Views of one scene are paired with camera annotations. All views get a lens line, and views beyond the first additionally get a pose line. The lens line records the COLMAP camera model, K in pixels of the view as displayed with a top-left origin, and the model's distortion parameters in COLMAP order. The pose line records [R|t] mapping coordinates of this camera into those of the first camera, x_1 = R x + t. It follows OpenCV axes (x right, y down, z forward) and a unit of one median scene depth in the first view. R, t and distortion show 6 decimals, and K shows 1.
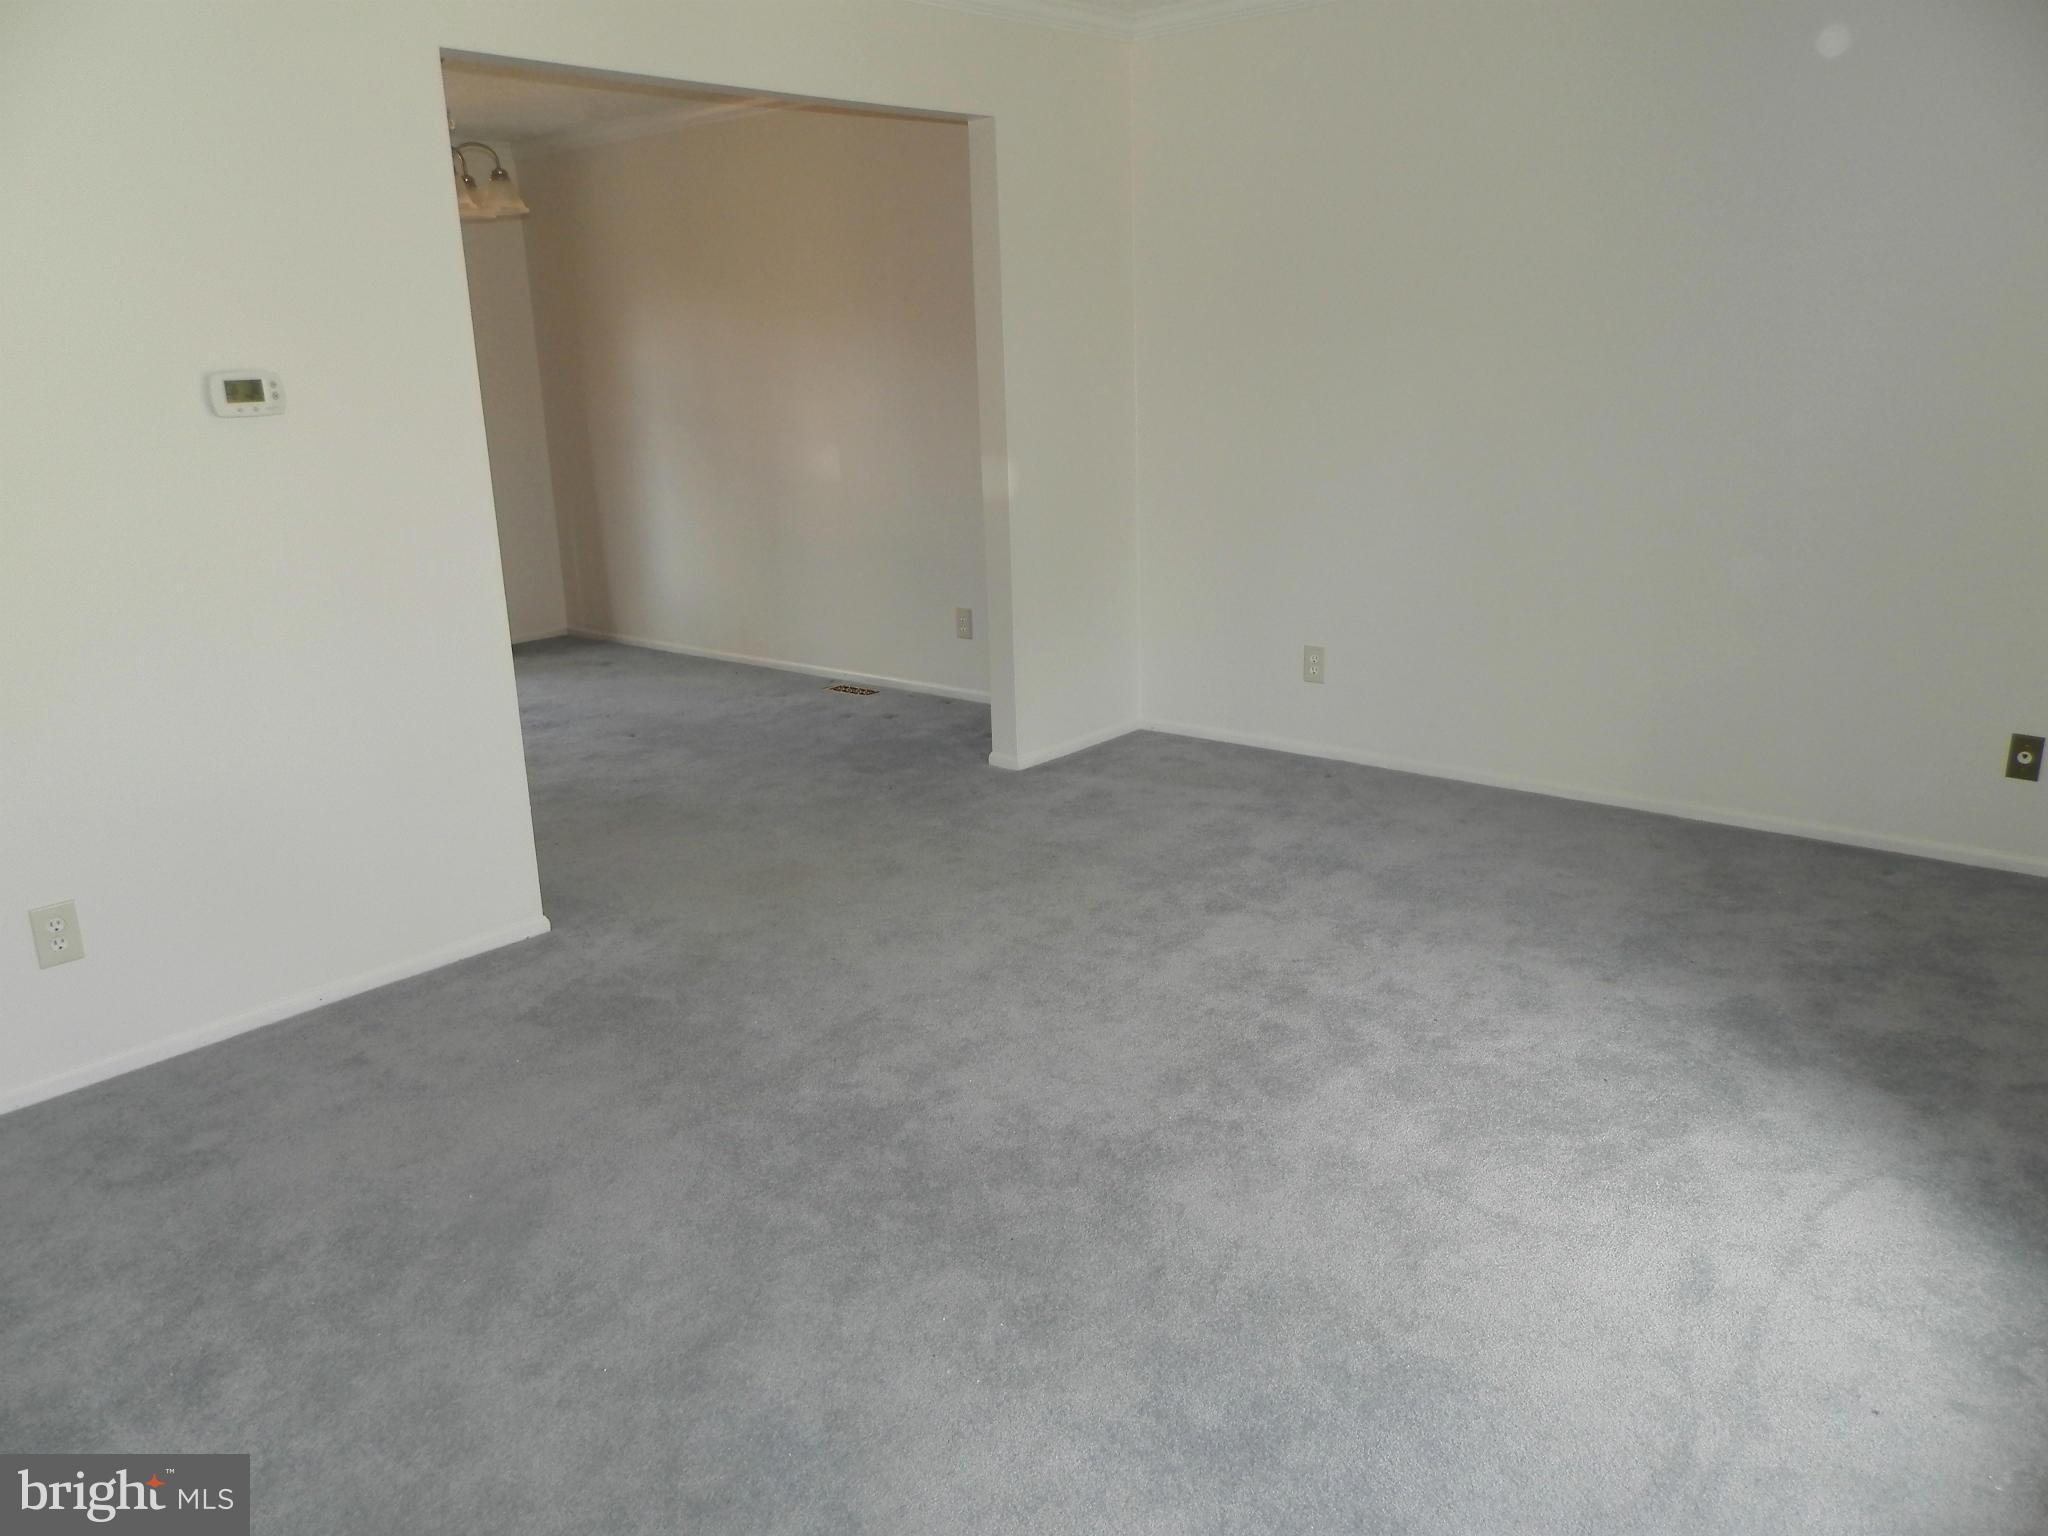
lens RADIAL K [[1537.0, 0, 1024.0], [0, 1537.0, 768.0], [0, 0, 1]] dist [0.030695, -0.000811]
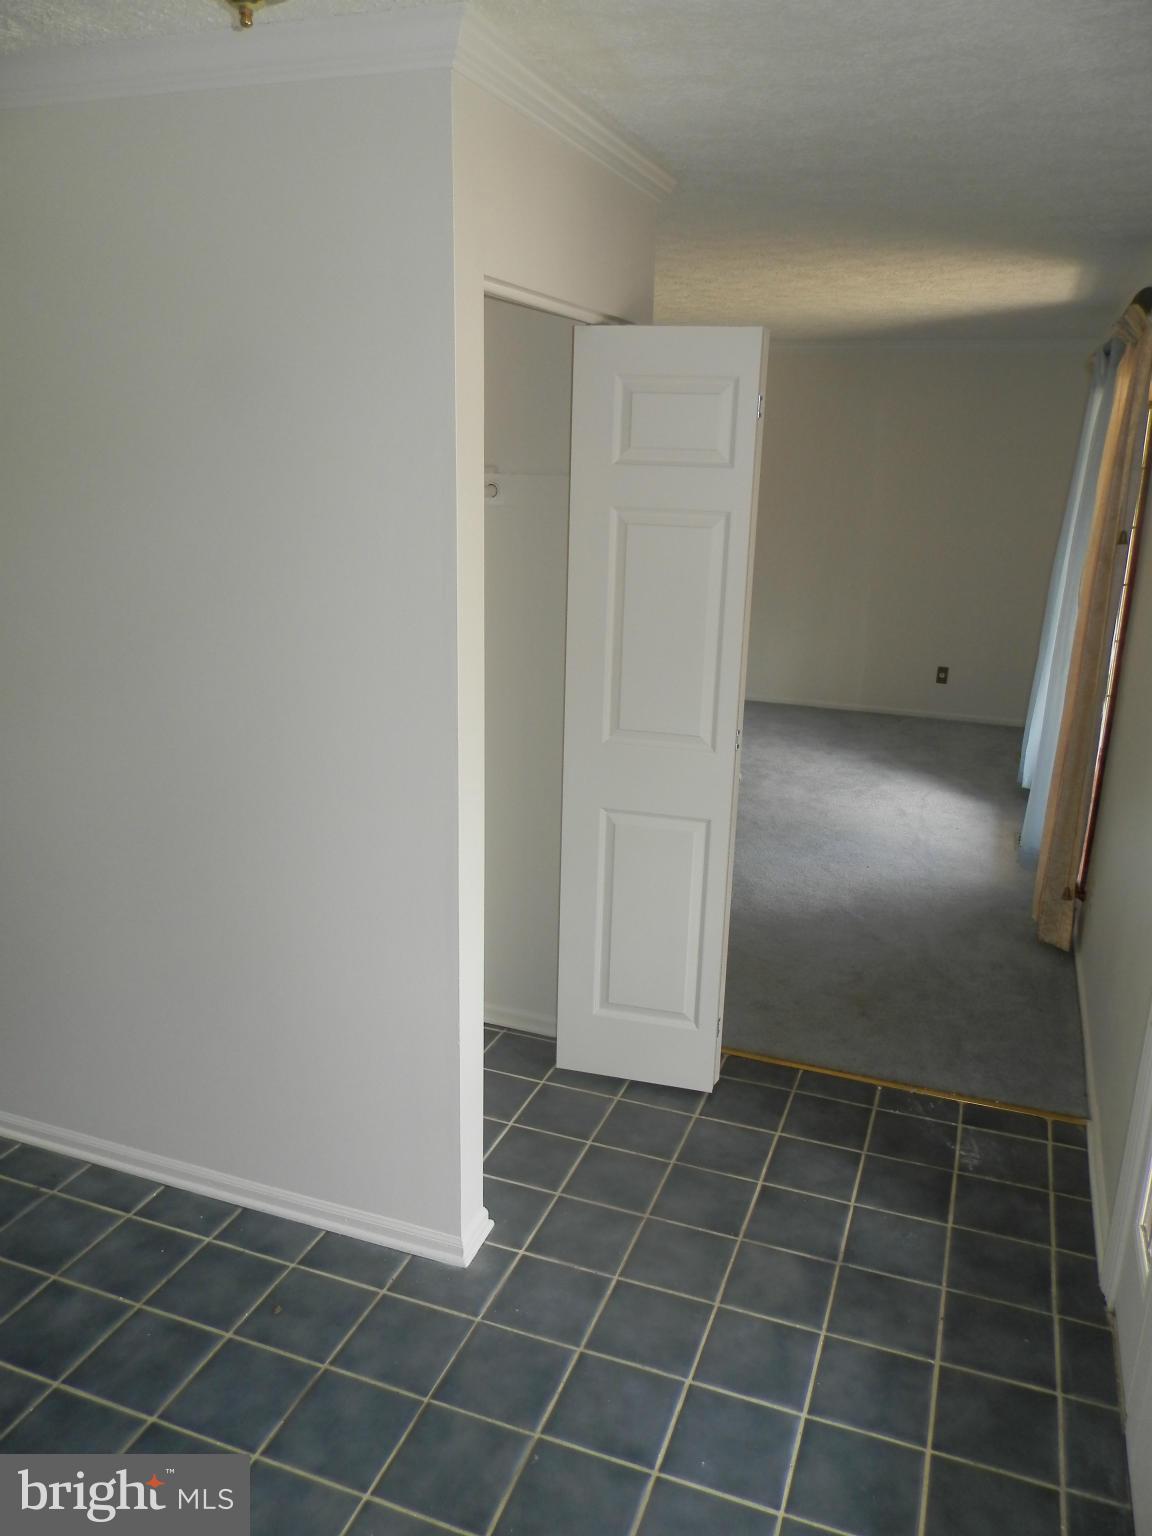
lens RADIAL K [[1152.7, 0, 576.0], [0, 1152.7, 768.0], [0, 0, 1]] dist [0.030695, -0.000811]
pose [[0.935208, -0.038838, 0.351962, -0.934082], [0.038186, 0.999232, 0.008798, 0.156108], [-0.352033, 0.005212, 0.935973, -0.928743]]
